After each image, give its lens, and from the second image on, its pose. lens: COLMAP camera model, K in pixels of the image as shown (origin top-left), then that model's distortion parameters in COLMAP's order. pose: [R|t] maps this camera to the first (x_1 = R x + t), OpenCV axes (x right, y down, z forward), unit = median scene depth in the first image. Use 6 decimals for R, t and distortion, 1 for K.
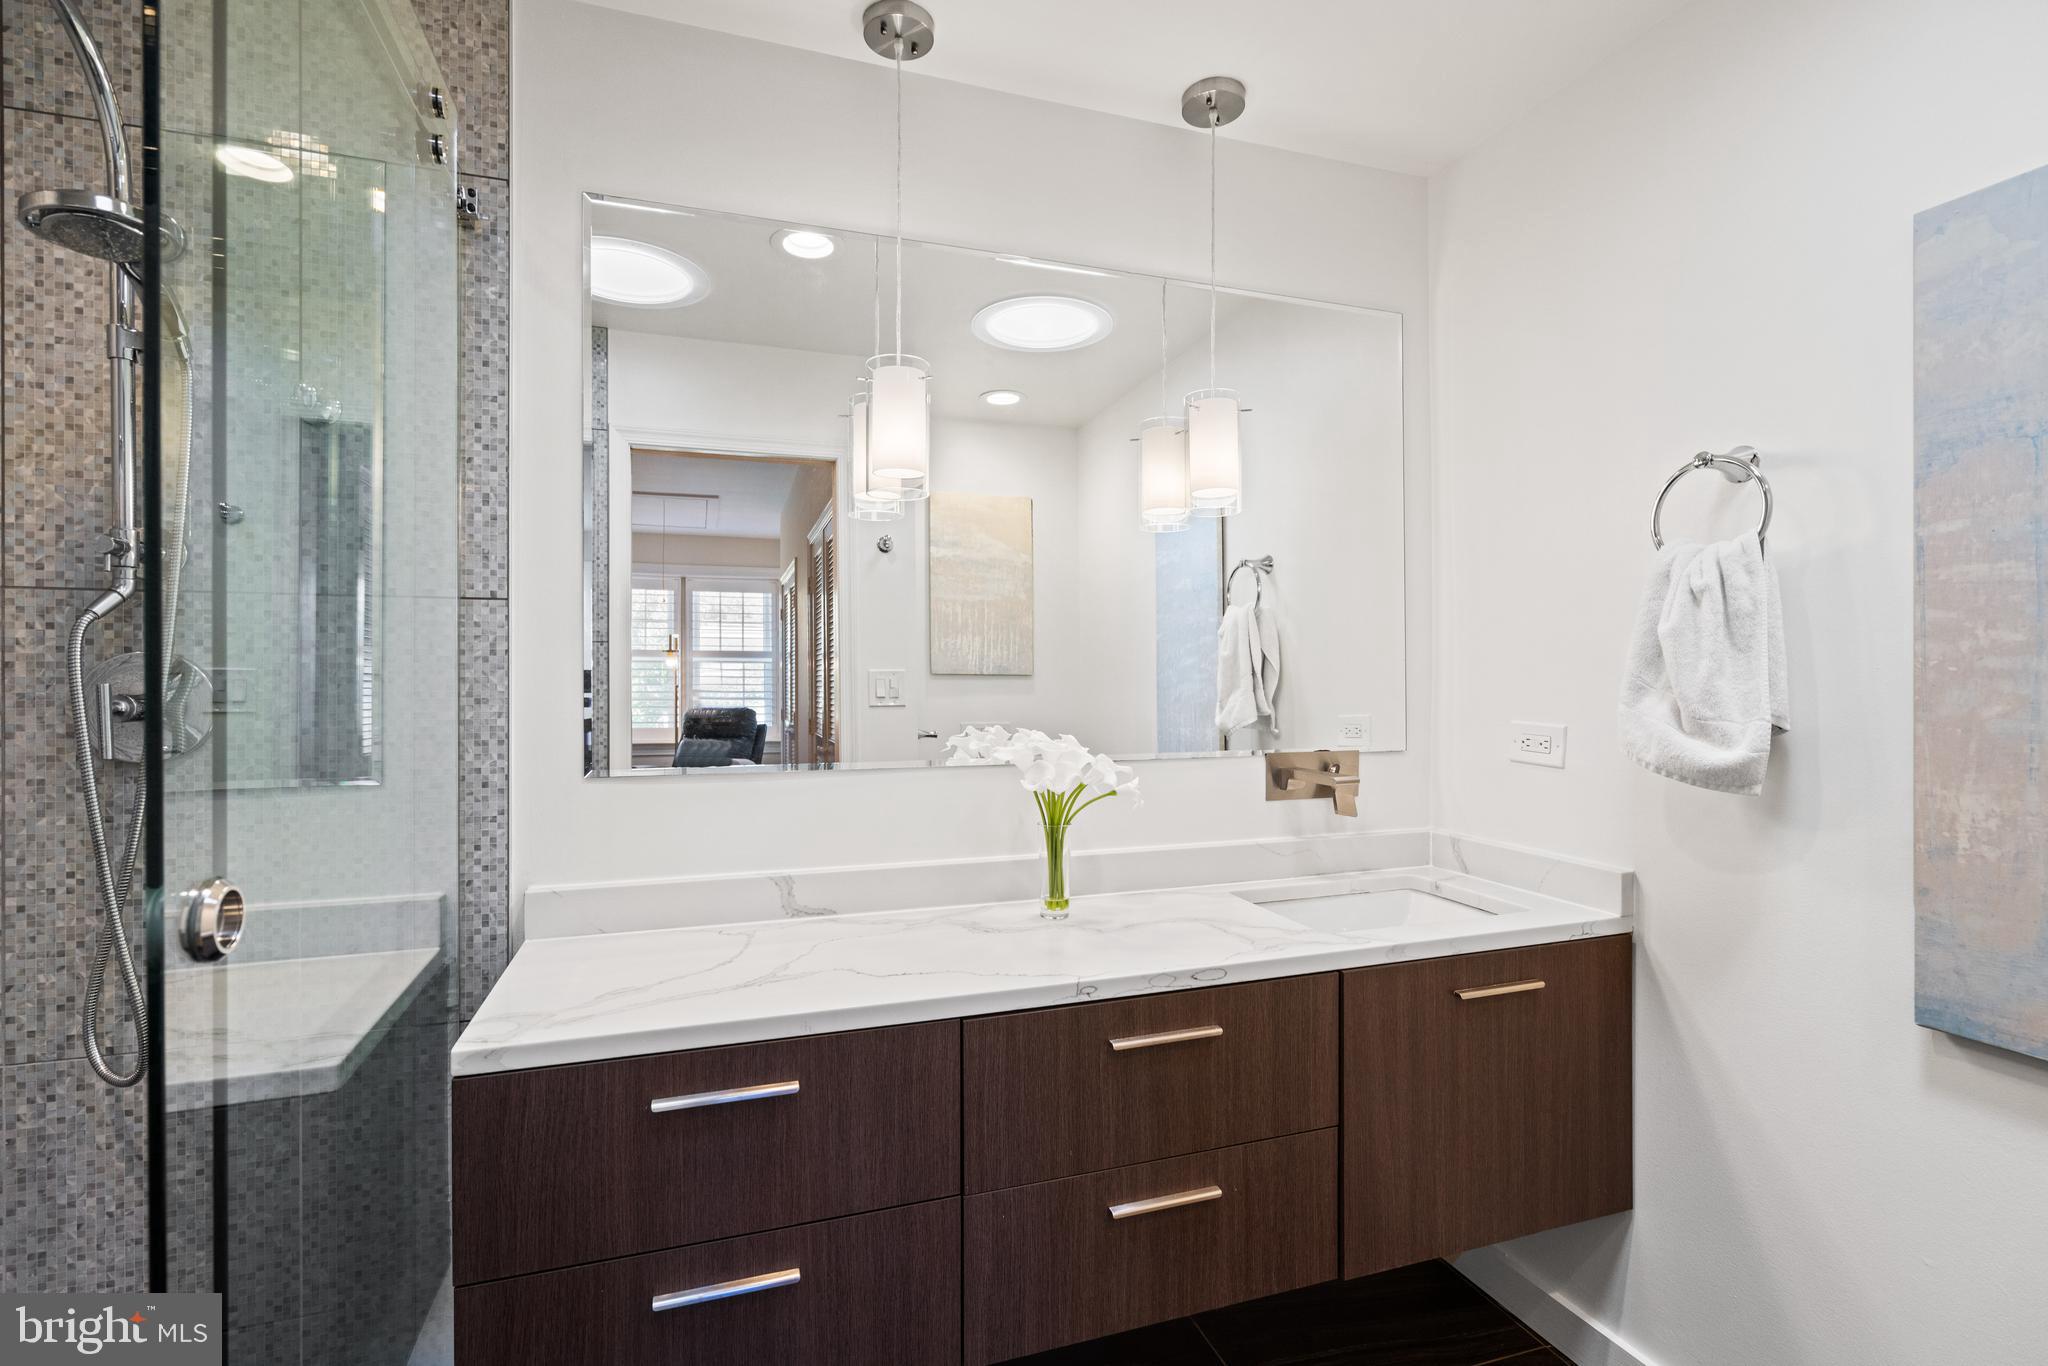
lens RADIAL K [[919.7, 0, 1018.0], [0, 919.7, 699.1], [0, 0, 1]] dist [-0.018033, -0.000682]
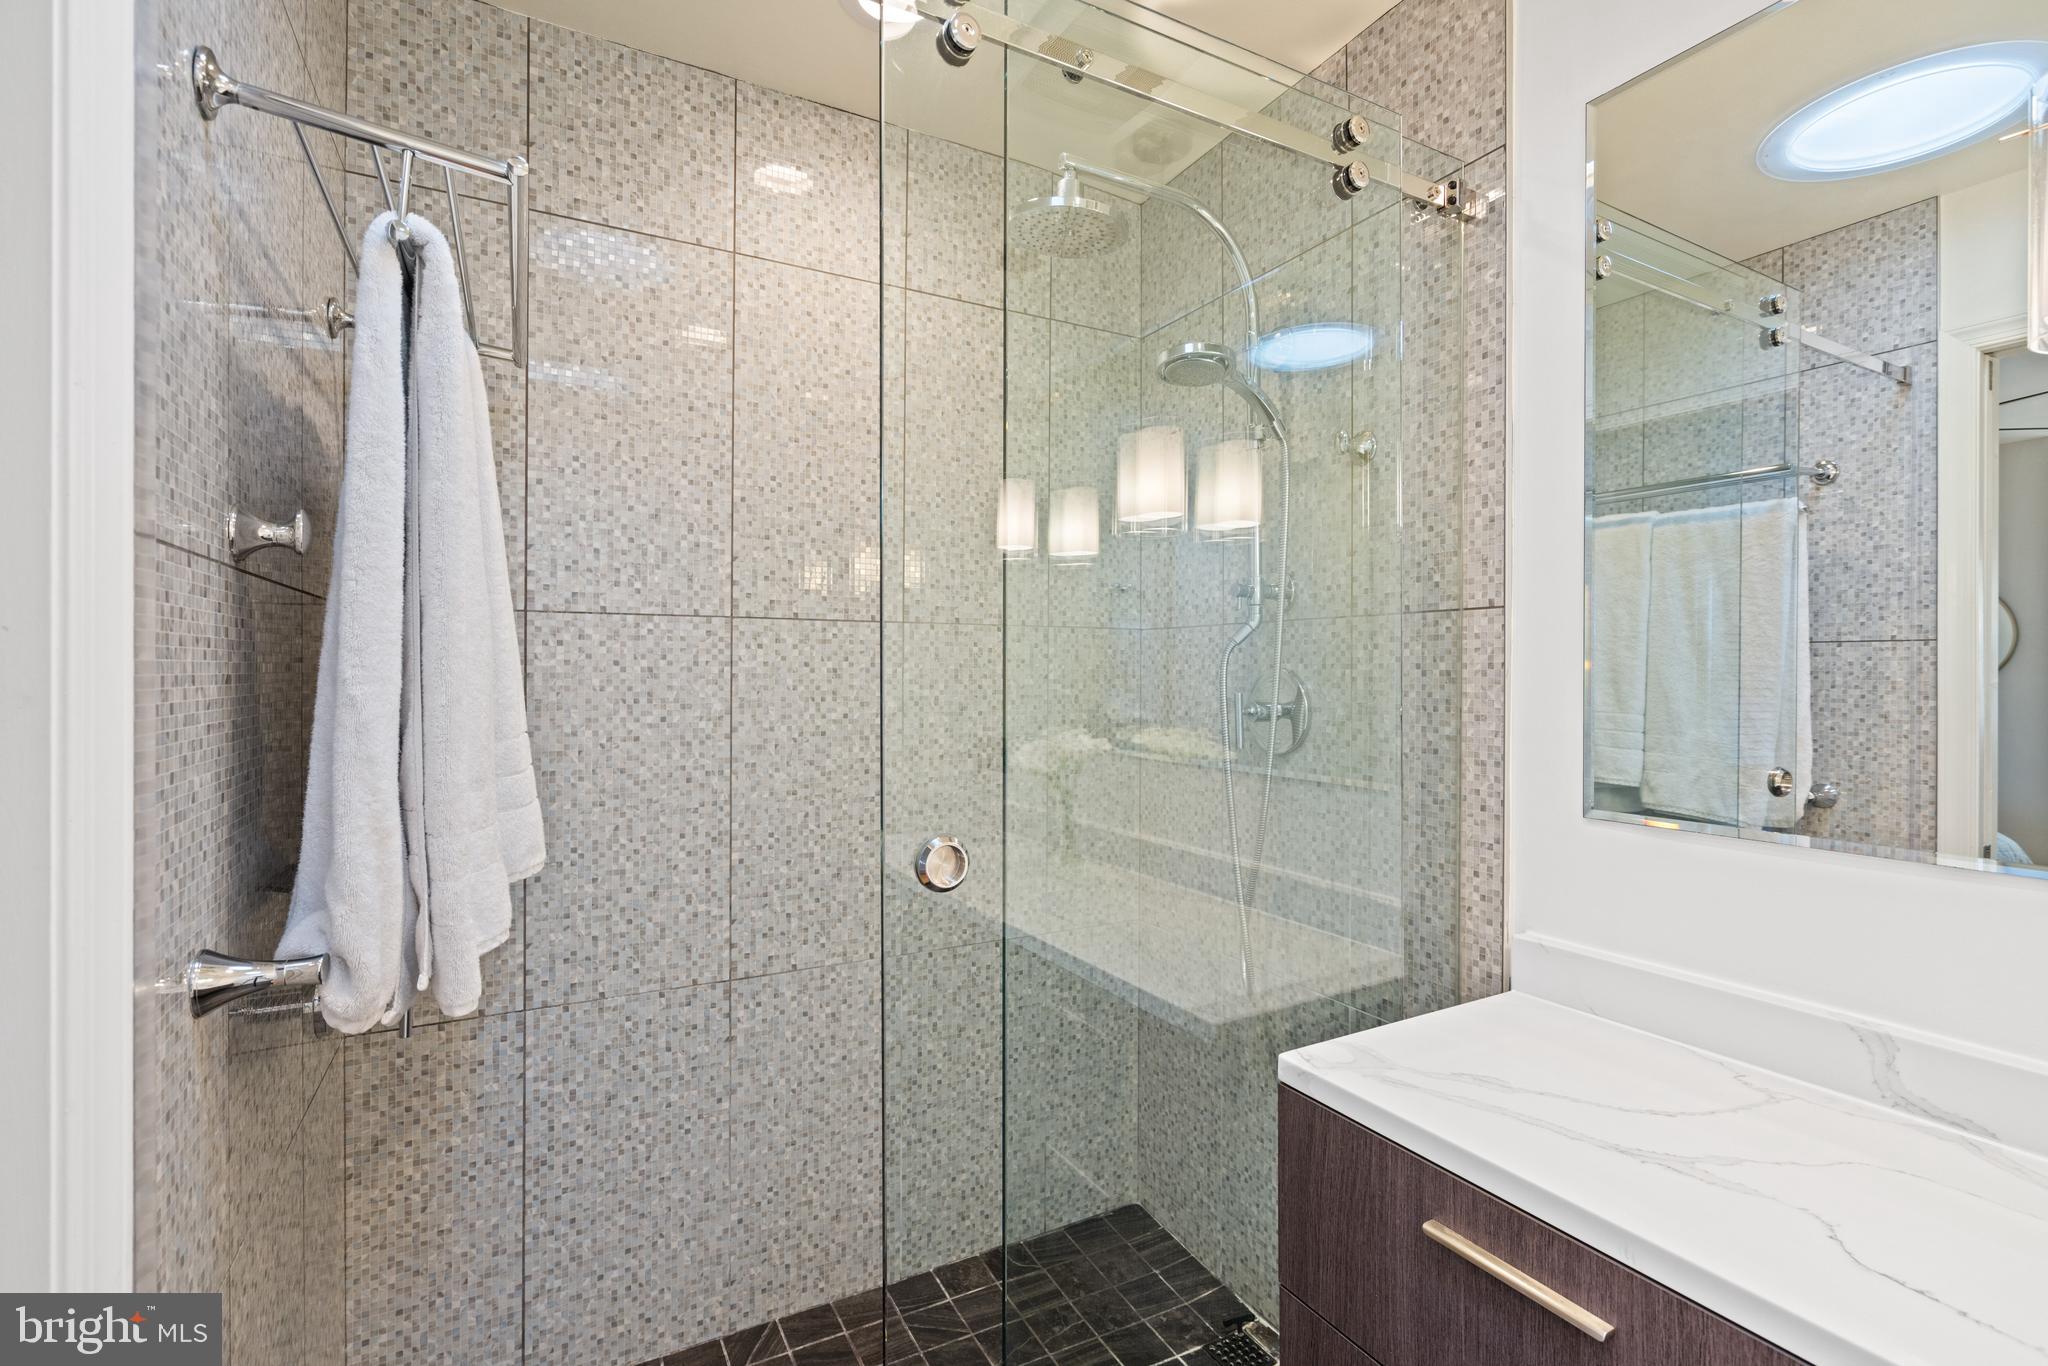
lens RADIAL K [[935.0, 0, 1024.0], [0, 935.0, 683.0], [0, 0, 1]] dist [-0.016715, 0.007638]
pose [[0.172760, 0.009383, -0.984919, 0.273217], [-0.028219, 0.999591, 0.004573, -0.025130], [0.984560, 0.027004, 0.172954, 0.382695]]
